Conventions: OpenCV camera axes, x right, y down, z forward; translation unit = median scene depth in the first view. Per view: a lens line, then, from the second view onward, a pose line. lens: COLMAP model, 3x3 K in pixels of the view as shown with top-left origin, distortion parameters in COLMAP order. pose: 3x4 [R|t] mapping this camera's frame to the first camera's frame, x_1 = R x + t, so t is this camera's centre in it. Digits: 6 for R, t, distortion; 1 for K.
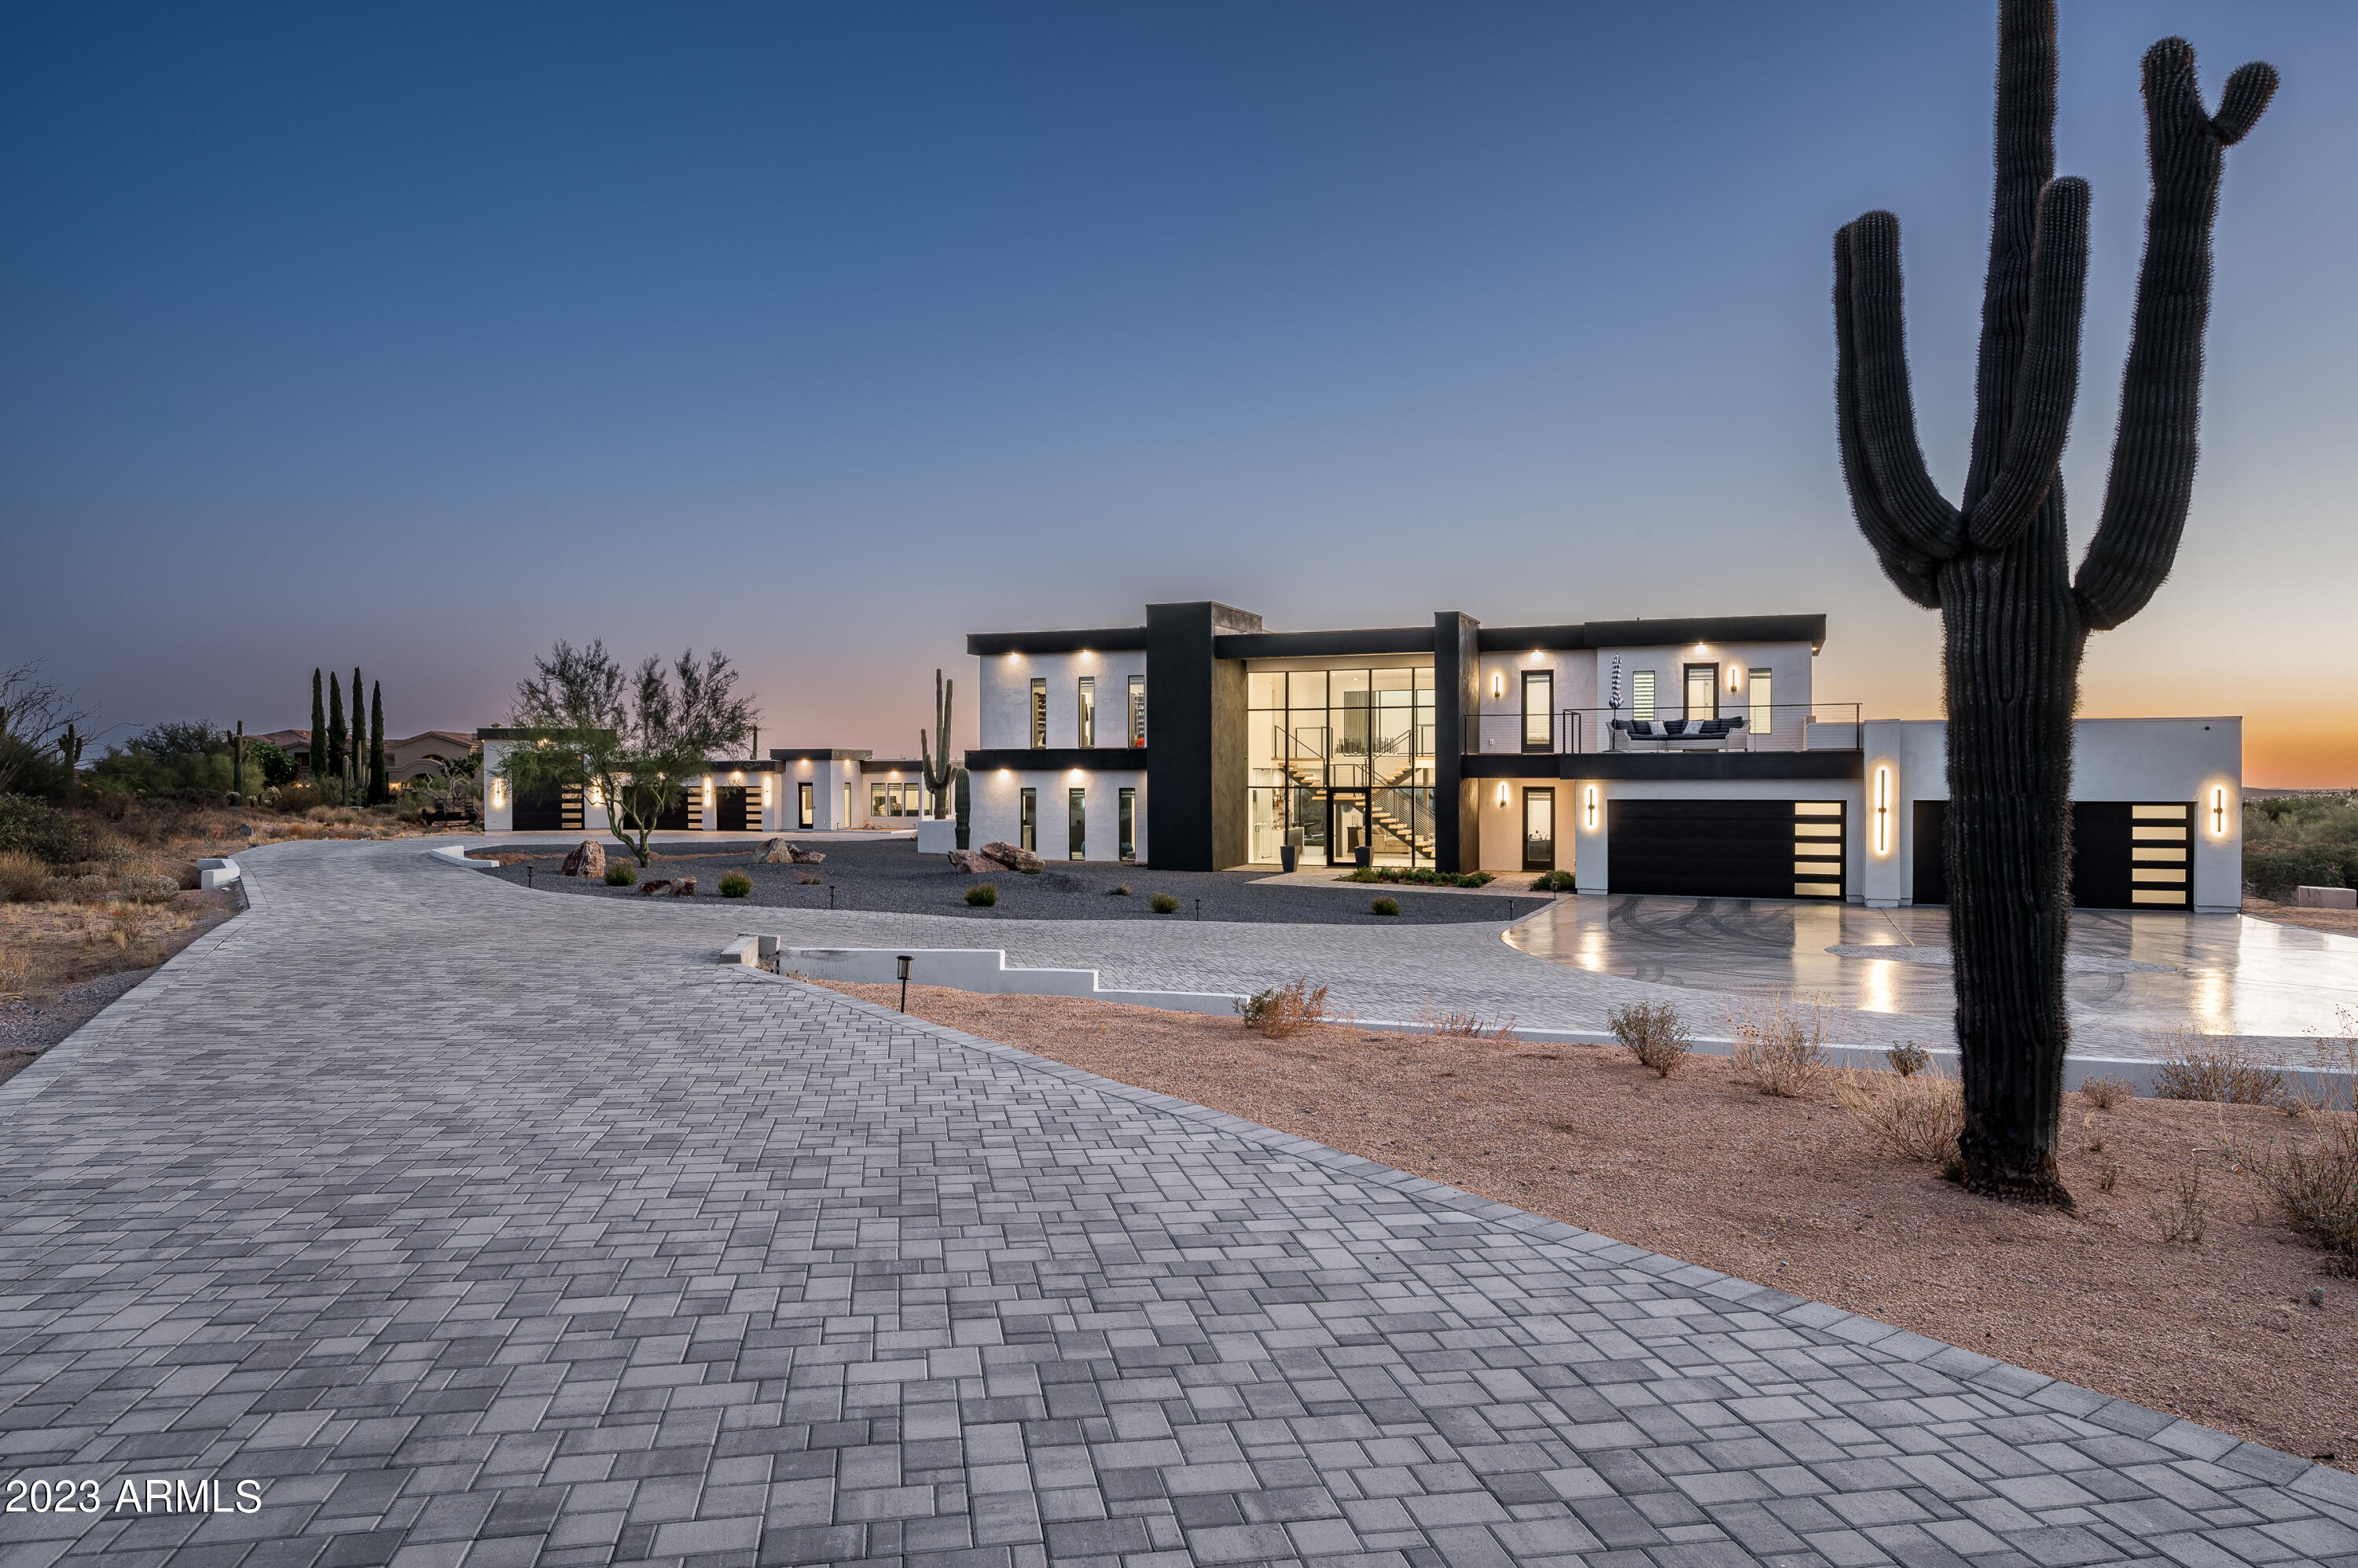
lens RADIAL K [[1439.5, 0, 1179.0], [0, 1439.5, 784.0], [0, 0, 1]] dist [-0.000071, -0.000060]
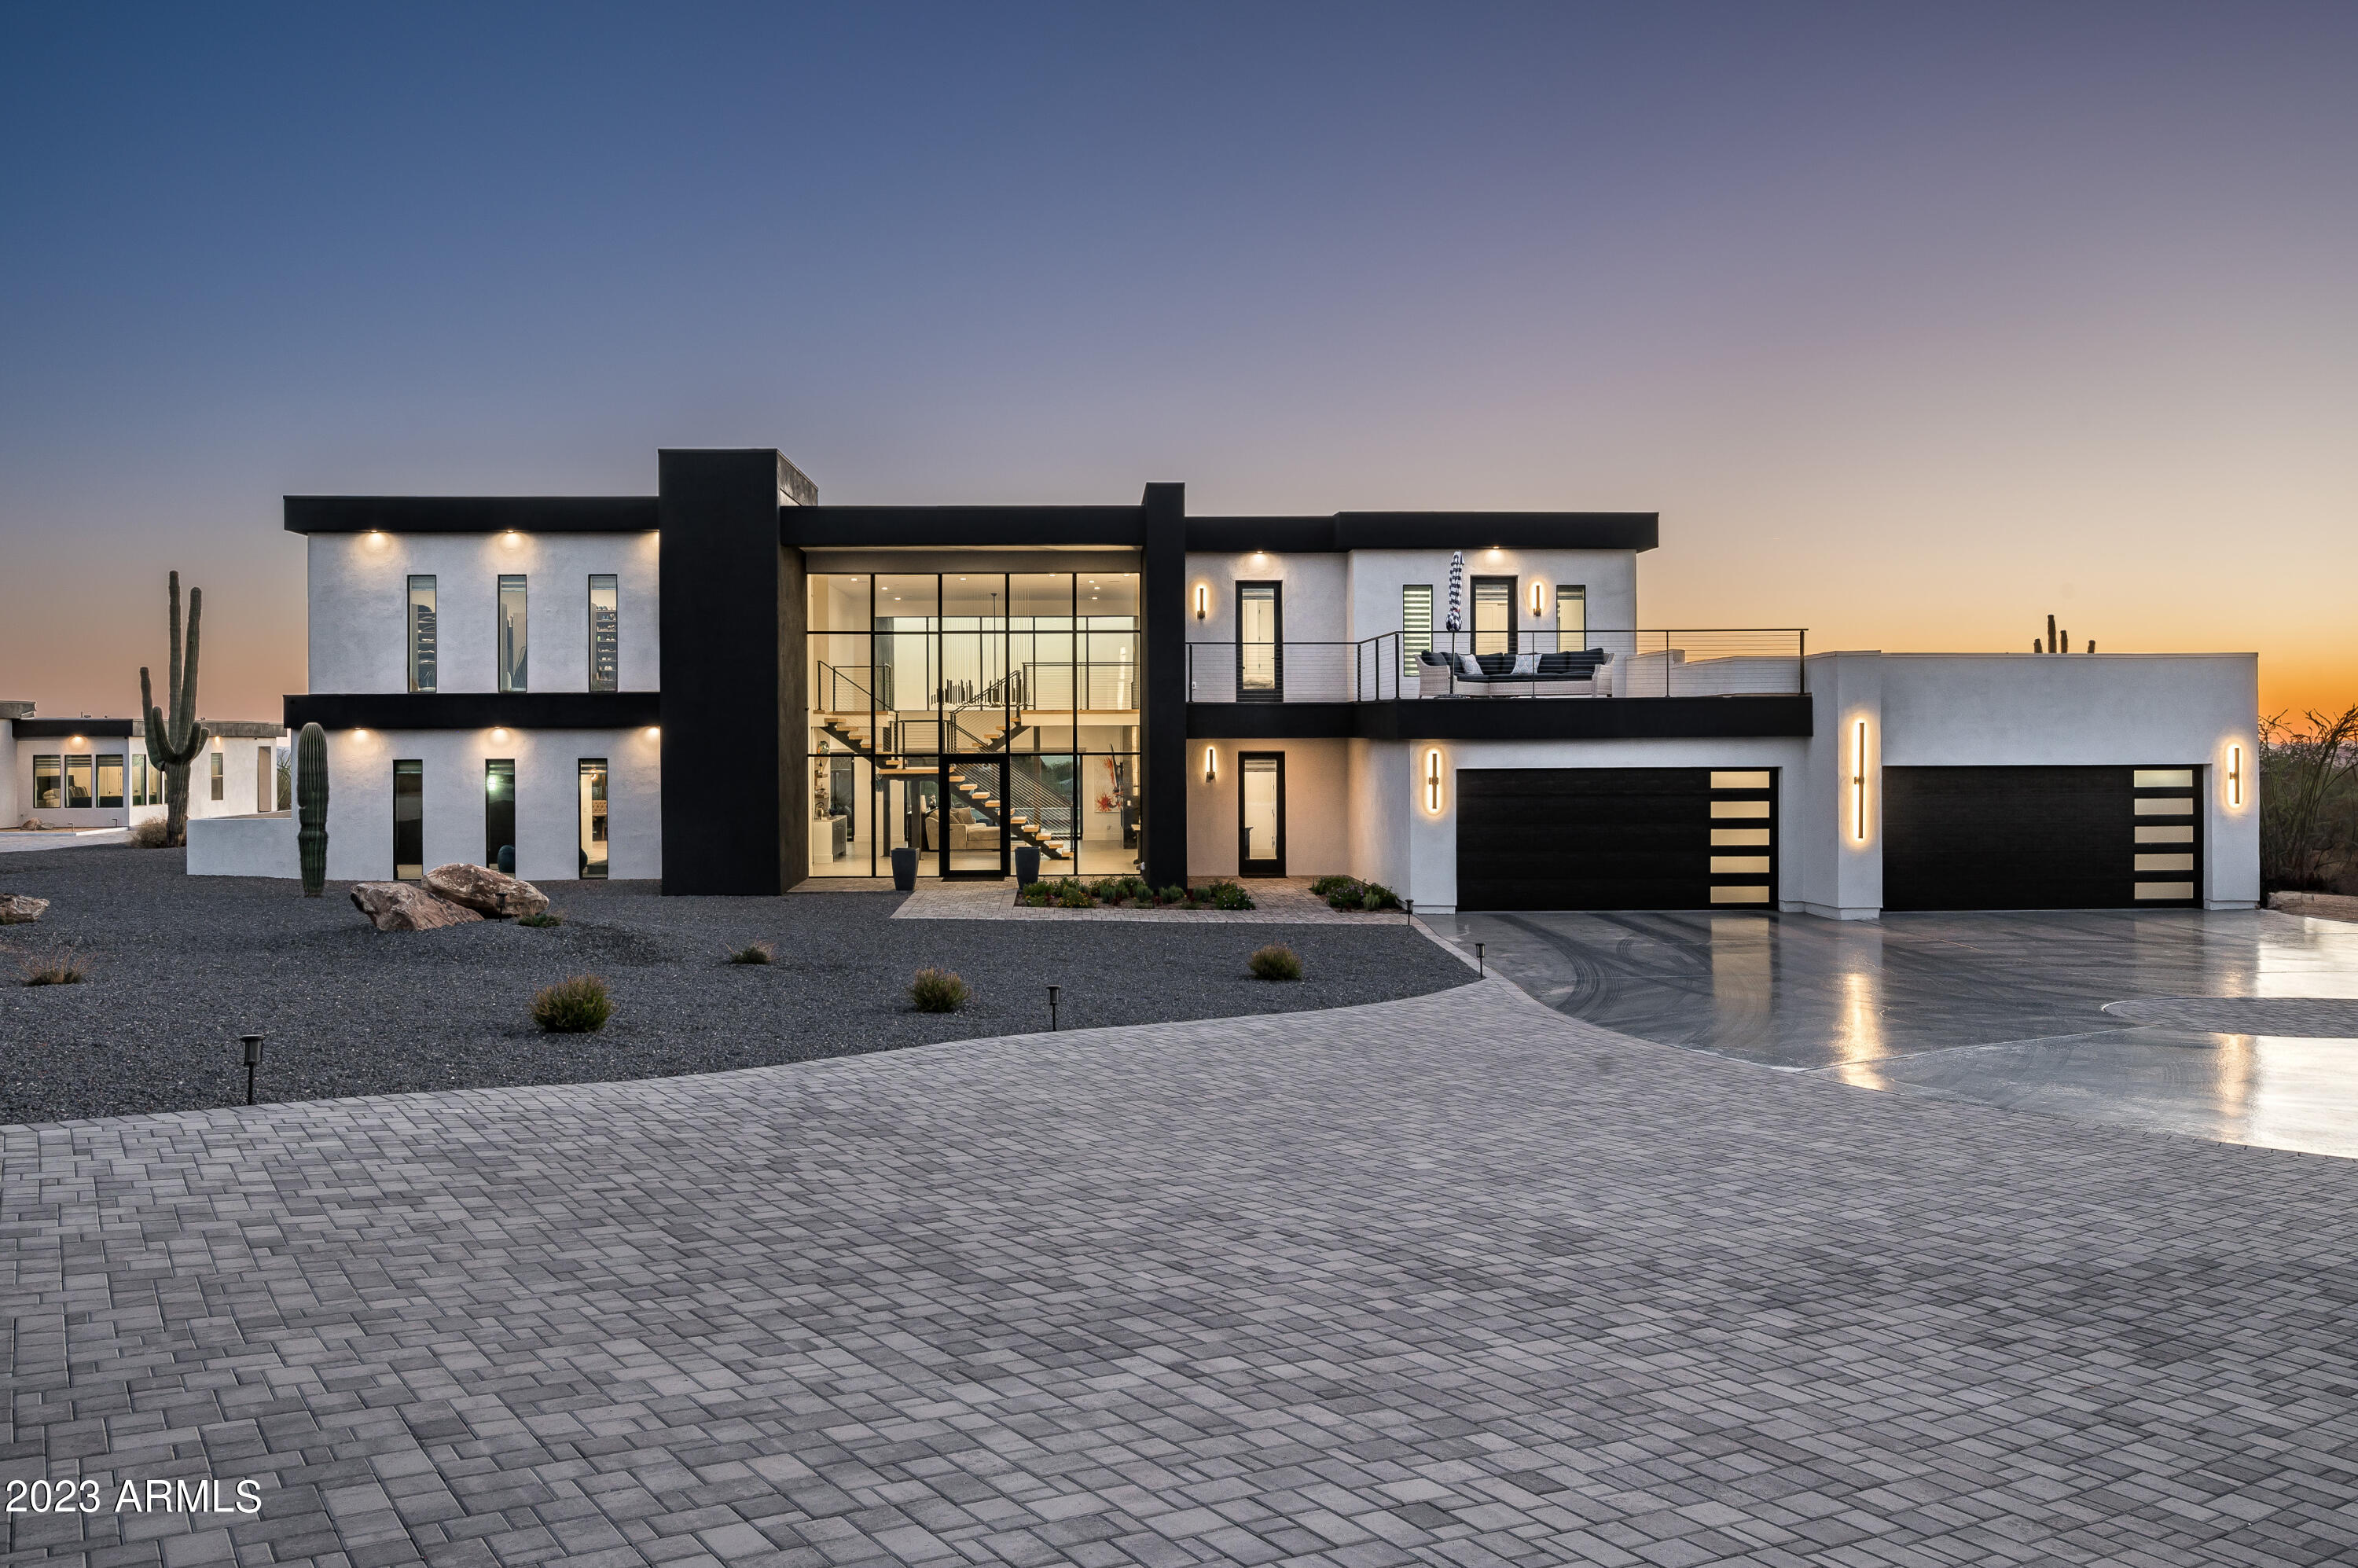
lens RADIAL K [[1667.4, 0, 1168.4], [0, 1667.4, 749.2], [0, 0, 1]] dist [-0.000314, 0.003740]
pose [[0.917455, -0.005026, 0.397807, -0.110608], [0.006126, 0.999980, -0.001495, 0.001673], [-0.397791, 0.003809, 0.917468, 0.306314]]
